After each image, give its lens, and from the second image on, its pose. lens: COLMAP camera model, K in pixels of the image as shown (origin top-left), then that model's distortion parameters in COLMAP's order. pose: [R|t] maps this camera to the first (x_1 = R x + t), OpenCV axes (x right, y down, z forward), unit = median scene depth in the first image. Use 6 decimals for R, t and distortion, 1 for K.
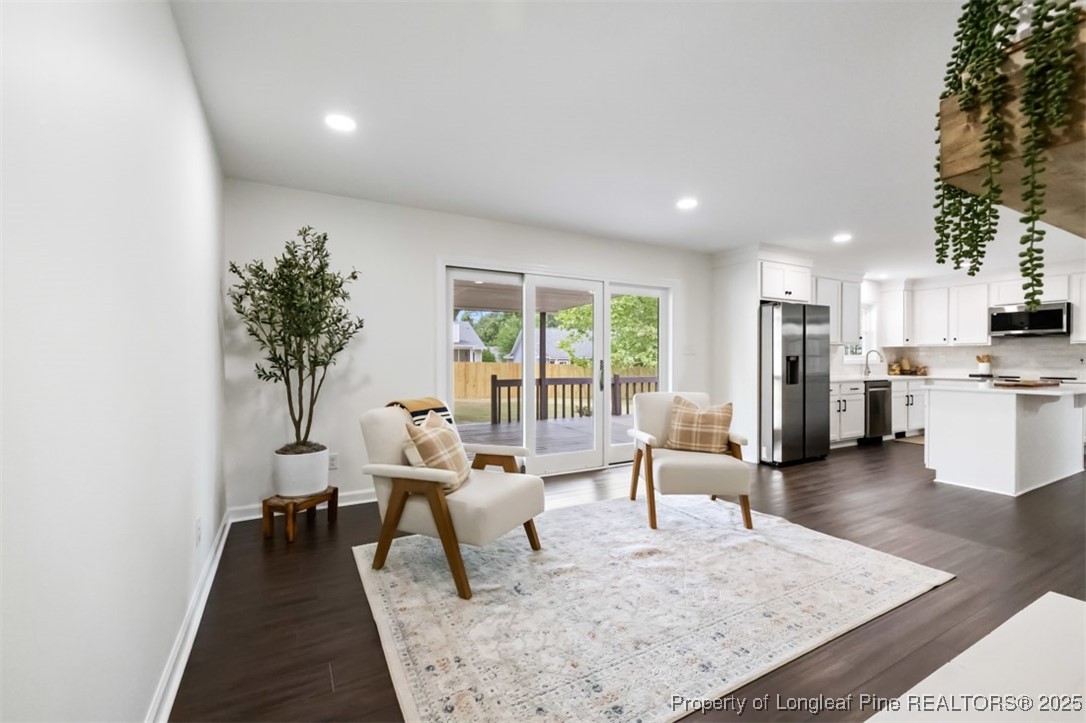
lens RADIAL K [[457.8, 0, 540.6], [0, 457.8, 364.1], [0, 0, 1]] dist [-0.004300, 0.000830]
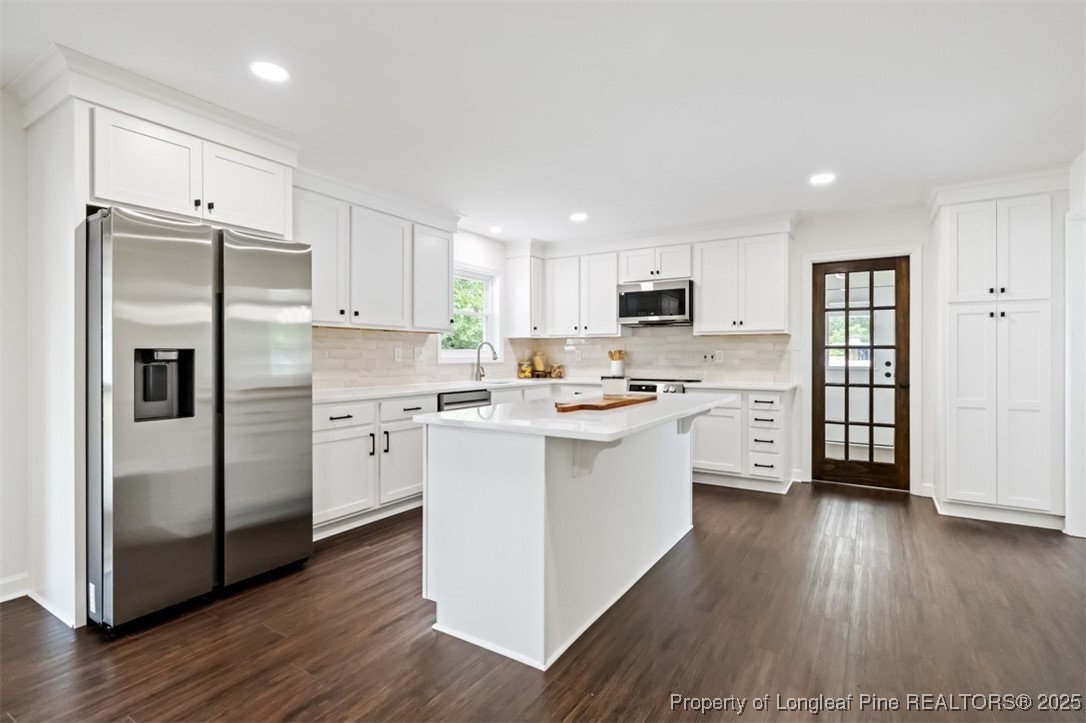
lens RADIAL K [[513.1, 0, 547.7], [0, 513.1, 357.5], [0, 0, 1]] dist [-0.001291, -0.000098]
pose [[0.872662, -0.002783, 0.488317, 0.474692], [0.005753, 0.999973, -0.004584, -0.004555], [-0.488291, 0.006809, 0.872654, 0.333496]]
